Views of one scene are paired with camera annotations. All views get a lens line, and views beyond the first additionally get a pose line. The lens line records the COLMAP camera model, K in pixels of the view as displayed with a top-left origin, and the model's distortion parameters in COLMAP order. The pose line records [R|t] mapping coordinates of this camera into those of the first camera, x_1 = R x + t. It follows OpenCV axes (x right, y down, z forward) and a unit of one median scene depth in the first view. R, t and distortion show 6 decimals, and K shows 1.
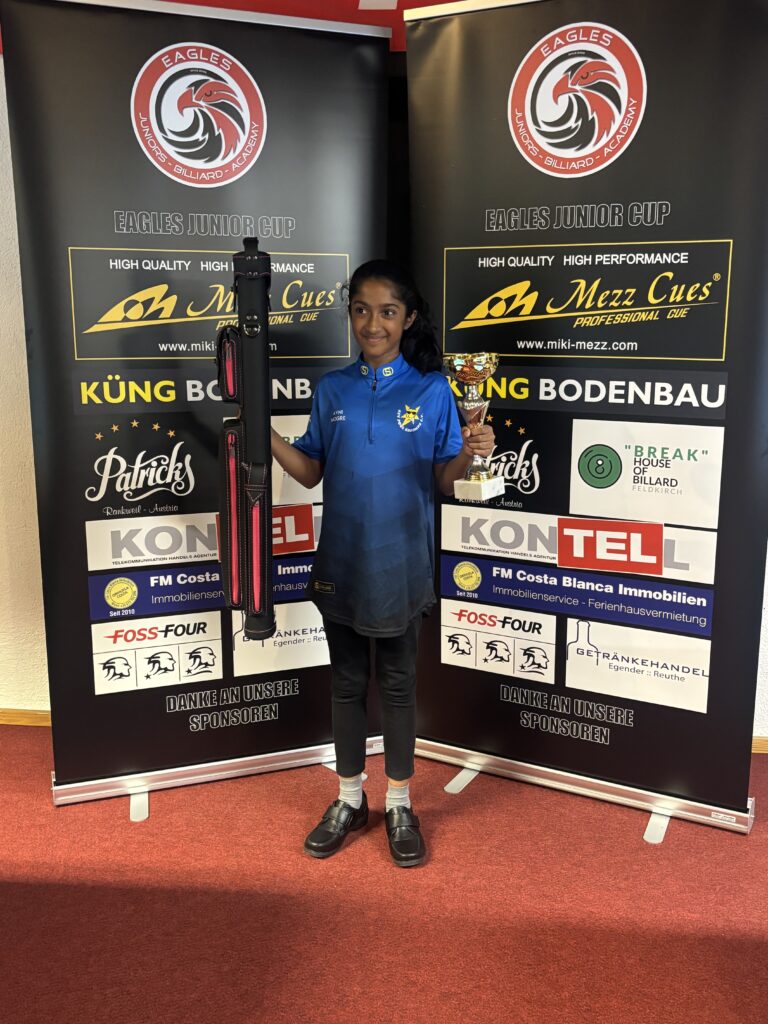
lens RADIAL K [[1027.5, 0, 382.8], [0, 1027.5, 524.8], [0, 0, 1]] dist [0.017755, 0.000000]
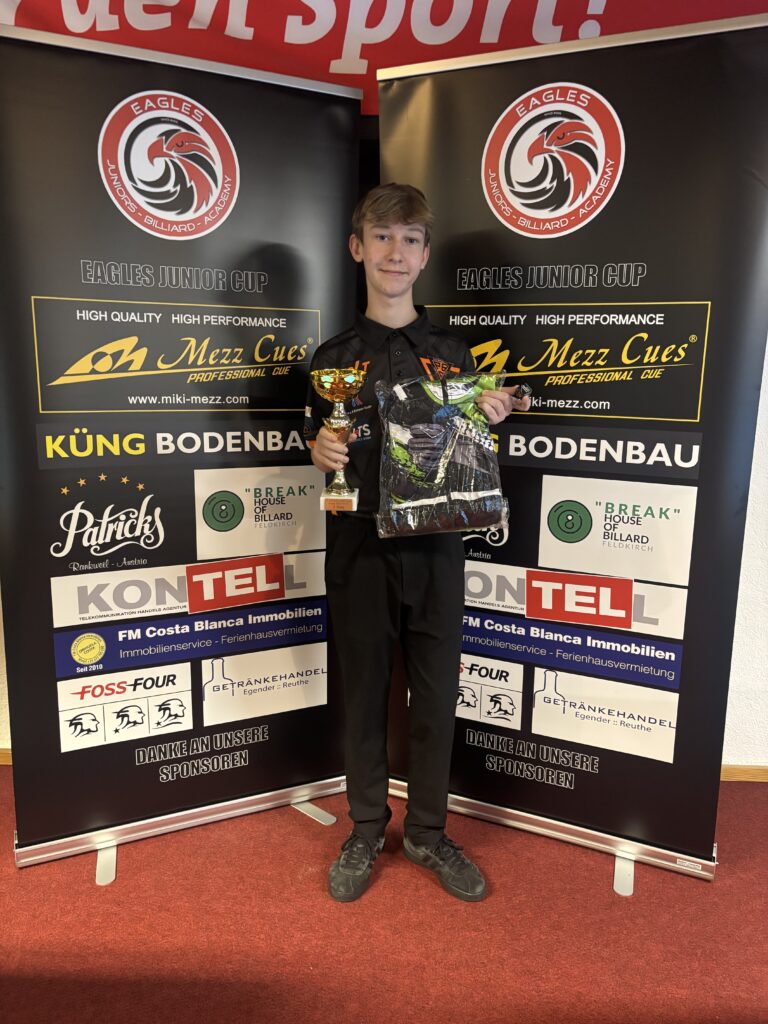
lens RADIAL K [[788.0, 0, 378.8], [0, 788.0, 510.8], [0, 0, 1]] dist [0.031685, -0.029829]
pose [[0.997263, 0.000548, 0.073940, -0.035954], [0.000580, 0.999884, -0.015237, -0.057039], [-0.073940, 0.015239, 0.997146, 0.238541]]
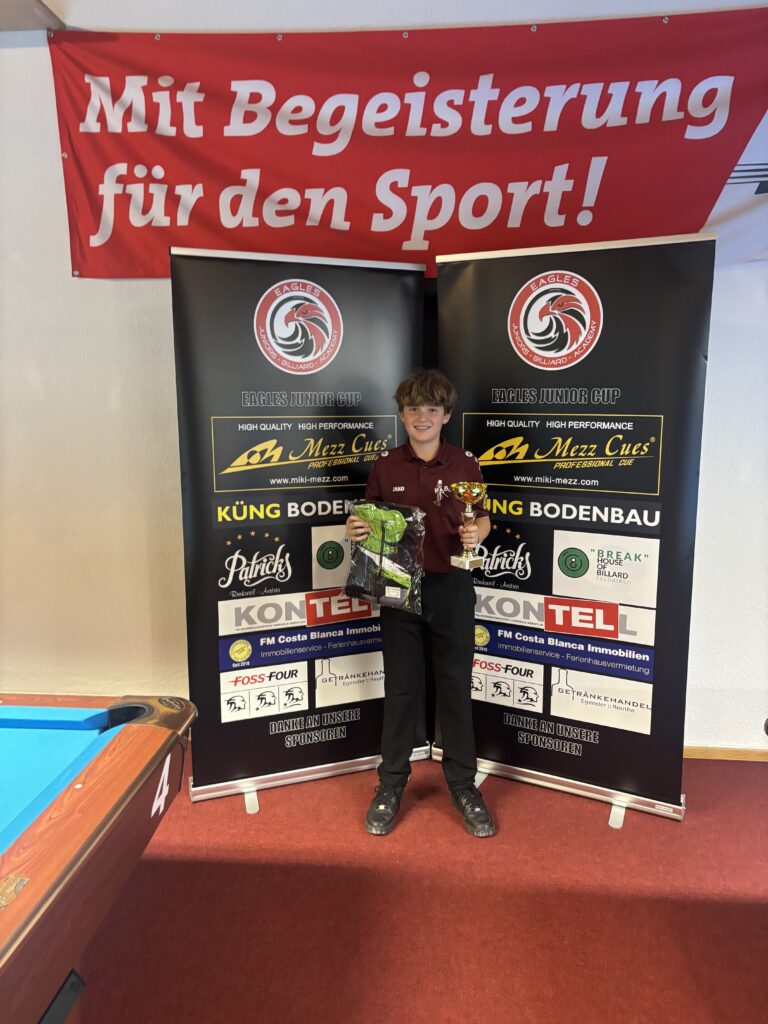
lens RADIAL K [[788.0, 0, 376.9], [0, 788.0, 508.4], [0, 0, 1]] dist [0.031685, -0.029829]
pose [[0.999968, -0.003256, 0.007358, -0.076181], [0.003659, 0.998458, -0.055386, -0.074566], [-0.007166, 0.055411, 0.998438, -0.120009]]
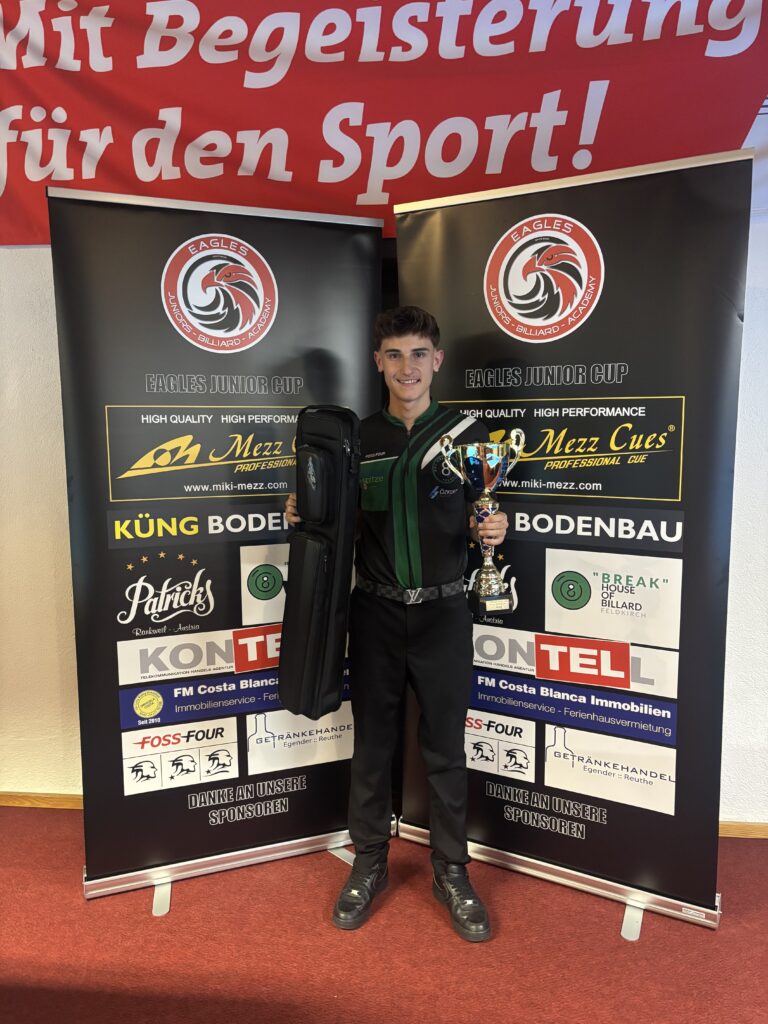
lens RADIAL K [[788.0, 0, 378.4], [0, 788.0, 516.8], [0, 0, 1]] dist [0.031685, -0.029829]
pose [[0.999926, -0.007948, -0.009176, 0.008142], [0.007155, 0.996492, -0.083382, -0.068205], [0.009806, 0.083311, 0.996475, 0.127991]]
